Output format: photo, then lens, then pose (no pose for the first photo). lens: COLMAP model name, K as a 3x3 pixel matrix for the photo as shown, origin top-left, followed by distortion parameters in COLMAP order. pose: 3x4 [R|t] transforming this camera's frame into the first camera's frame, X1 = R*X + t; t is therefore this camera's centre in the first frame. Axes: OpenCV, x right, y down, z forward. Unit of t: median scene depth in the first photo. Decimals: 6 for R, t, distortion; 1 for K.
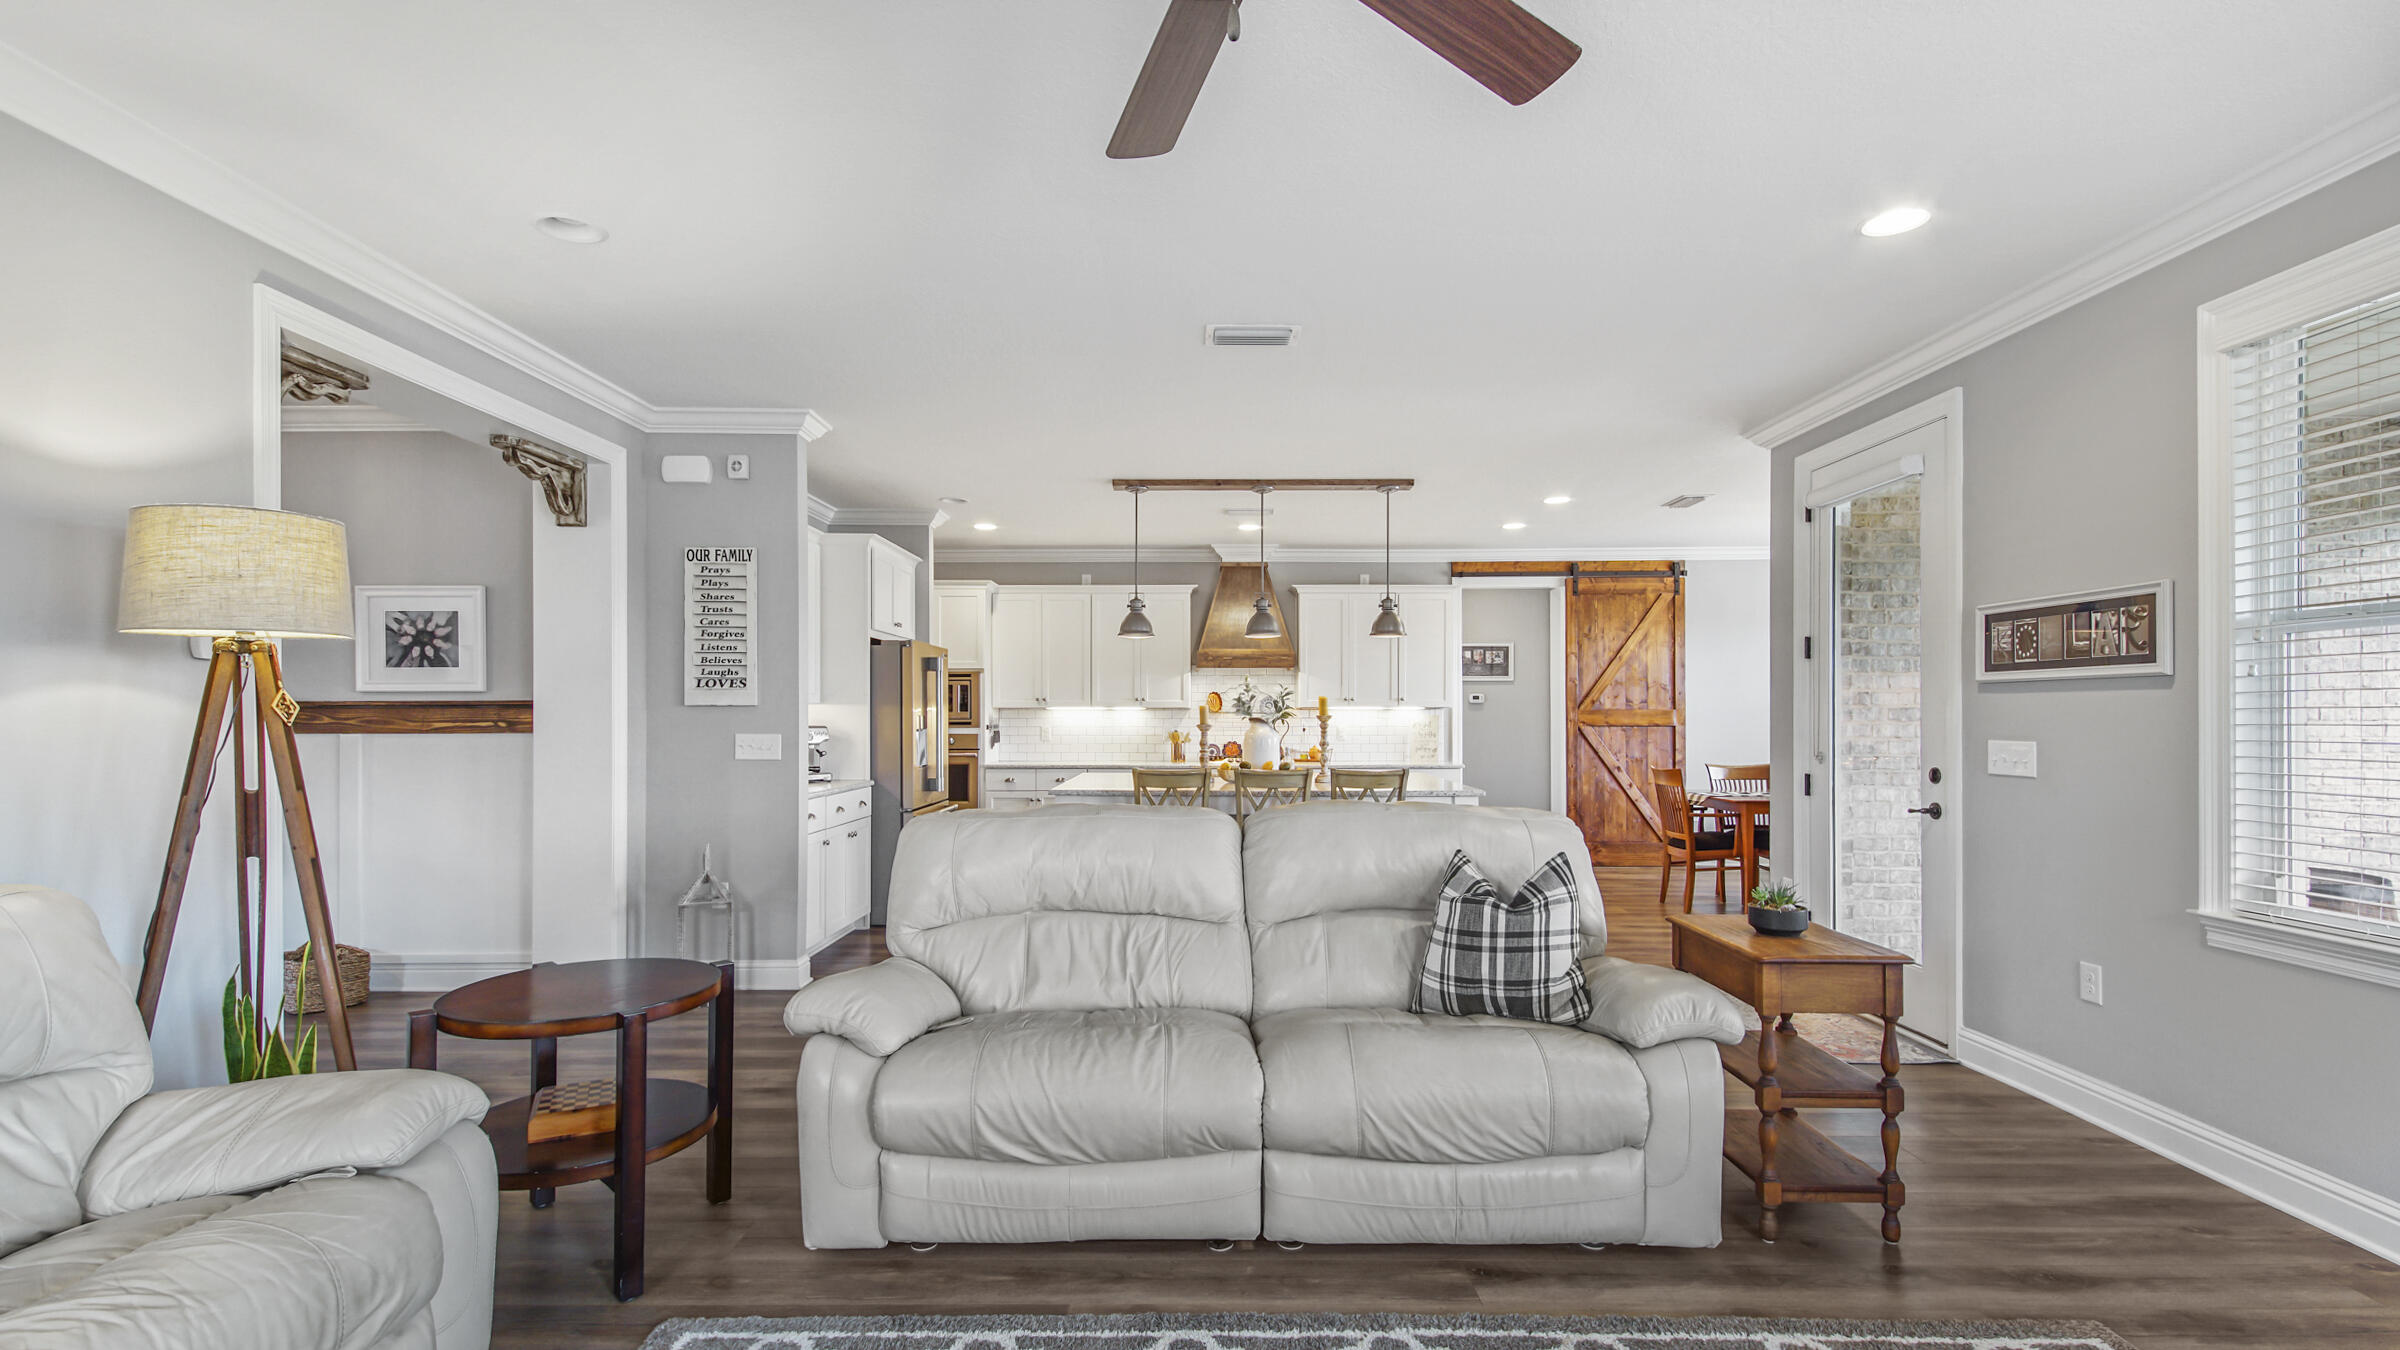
lens RADIAL K [[1029.5, 0, 1190.8], [0, 1029.5, 695.8], [0, 0, 1]] dist [0.024789, -0.019097]
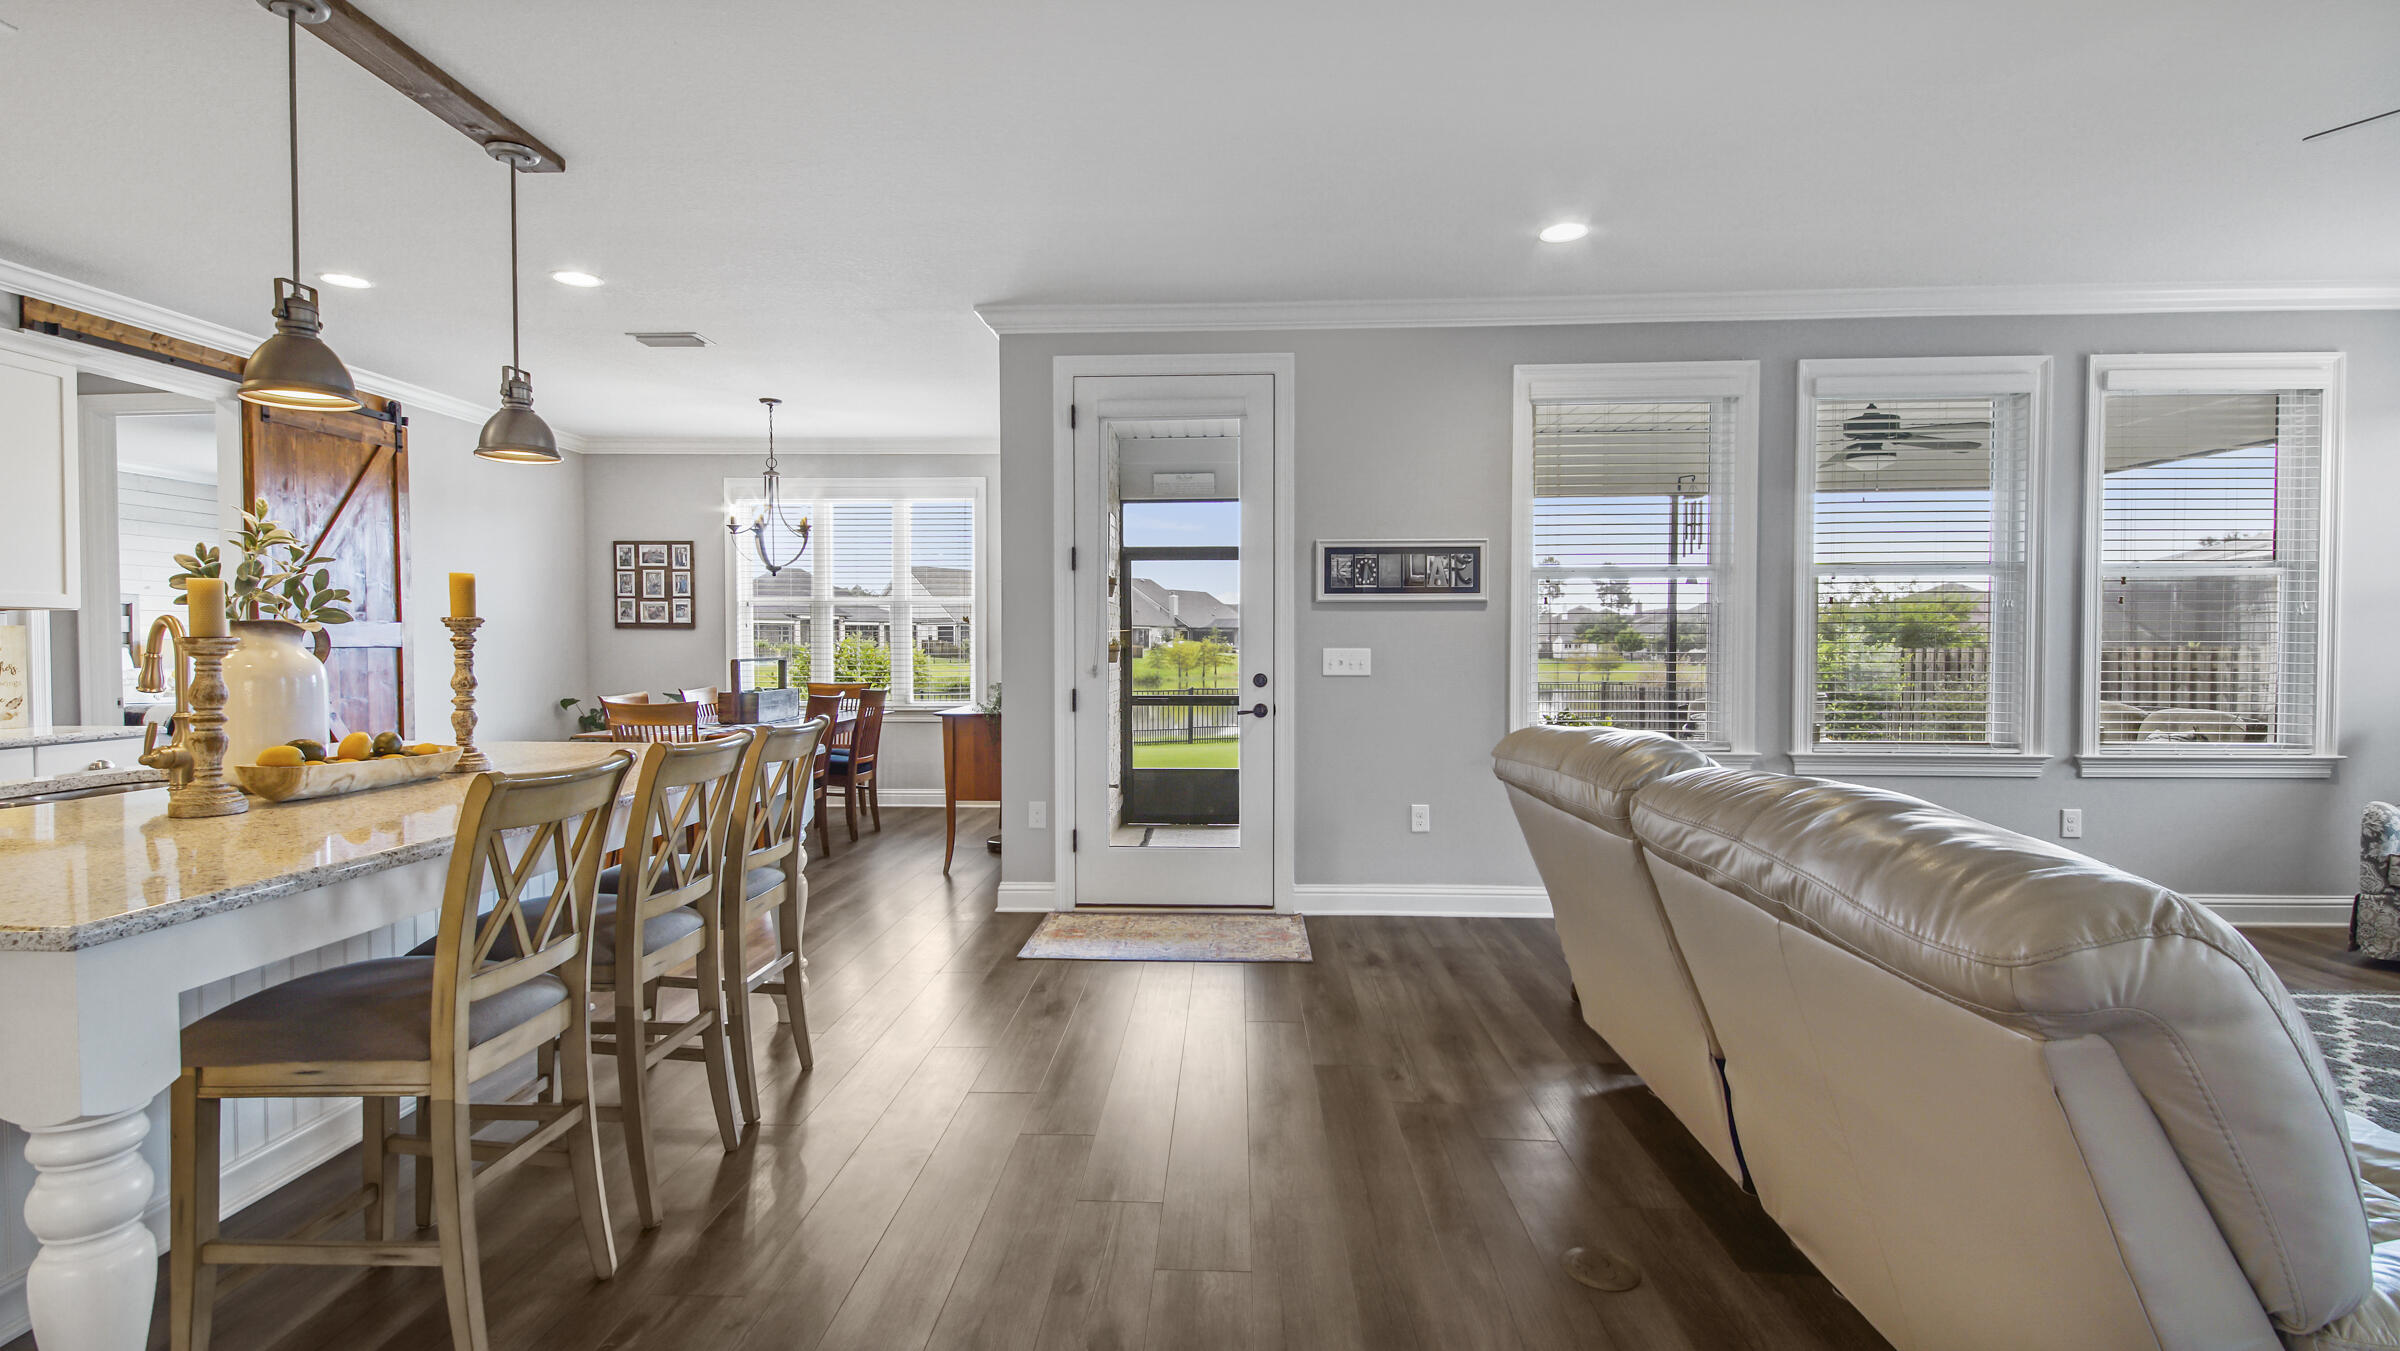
lens RADIAL K [[1073.7, 0, 1184.3], [0, 1073.7, 672.6], [0, 0, 1]] dist [0.032928, 0.000002]
pose [[0.036571, -0.026657, 0.998975, -0.534490], [-0.017893, 0.999466, 0.027325, 0.039914], [-0.999171, -0.018874, 0.036075, 1.126197]]
